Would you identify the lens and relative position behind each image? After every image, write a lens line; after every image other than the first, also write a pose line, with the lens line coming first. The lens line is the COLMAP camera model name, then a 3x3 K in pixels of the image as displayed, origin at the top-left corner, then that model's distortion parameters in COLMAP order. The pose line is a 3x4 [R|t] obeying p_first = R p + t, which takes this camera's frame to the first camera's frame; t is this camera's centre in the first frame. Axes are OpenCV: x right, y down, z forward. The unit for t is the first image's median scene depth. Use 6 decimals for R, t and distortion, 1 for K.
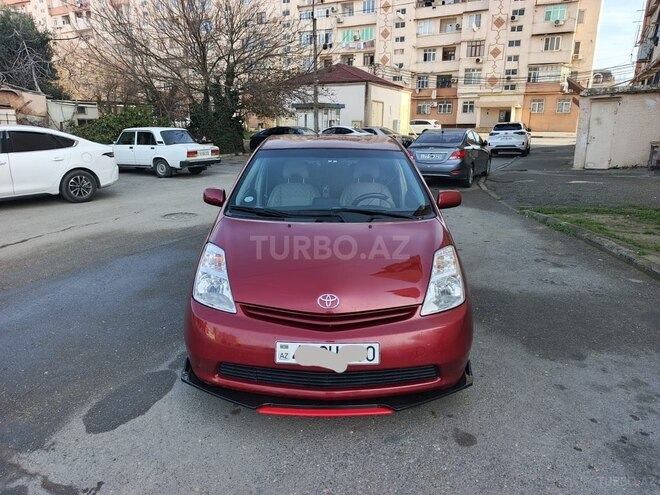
lens RADIAL K [[468.0, 0, 328.2], [0, 468.0, 250.0], [0, 0, 1]] dist [0.020486, -0.012212]
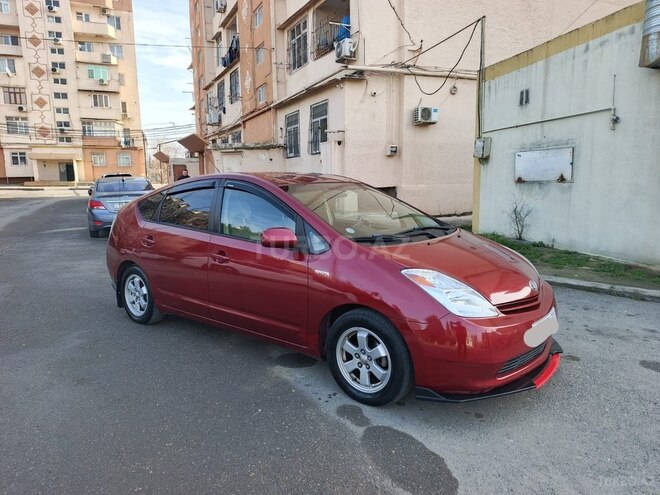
lens RADIAL K [[468.0, 0, 328.2], [0, 468.0, 250.0], [0, 0, 1]] dist [0.020486, -0.012212]
pose [[0.614052, -0.133009, 0.777977, -0.063542], [0.217240, 0.976107, -0.004583, -0.004905], [-0.758780, 0.171822, 0.628276, 0.028072]]
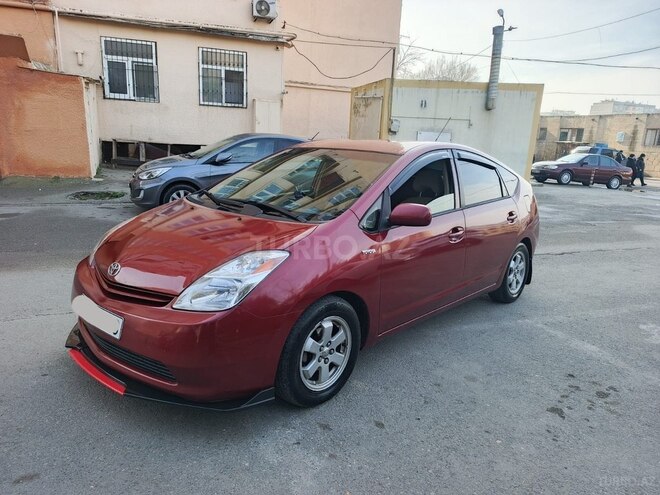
lens RADIAL K [[468.0, 0, 328.2], [0, 468.0, 250.0], [0, 0, 1]] dist [0.020486, -0.012212]
pose [[-0.745523, -0.199353, 0.635967, -0.065650], [0.117908, 0.899716, 0.420249, -0.097399], [-0.655967, 0.388291, -0.647253, 0.369204]]
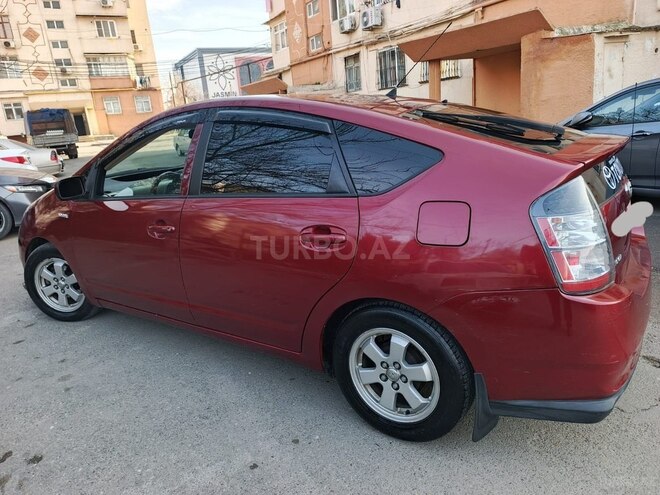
lens RADIAL K [[468.0, 0, 328.2], [0, 468.0, 250.0], [0, 0, 1]] dist [0.020486, -0.012212]
pose [[0.543011, -0.279988, 0.791673, -0.066597], [0.295990, 0.946085, 0.131579, -0.067824], [-0.785830, 0.162879, 0.596608, 0.268052]]
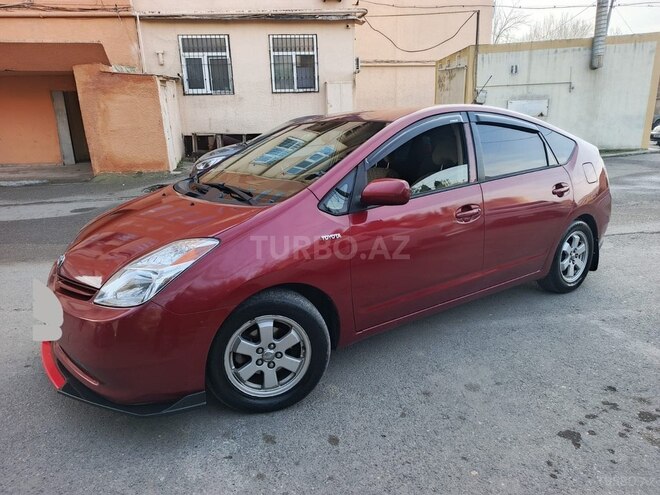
lens RADIAL K [[468.0, 0, 328.2], [0, 468.0, 250.0], [0, 0, 1]] dist [0.020486, -0.012212]
pose [[-0.596151, -0.207657, 0.775553, -0.070656], [0.227865, 0.882491, 0.411445, -0.092009], [-0.769858, 0.422005, -0.478780, 0.354354]]
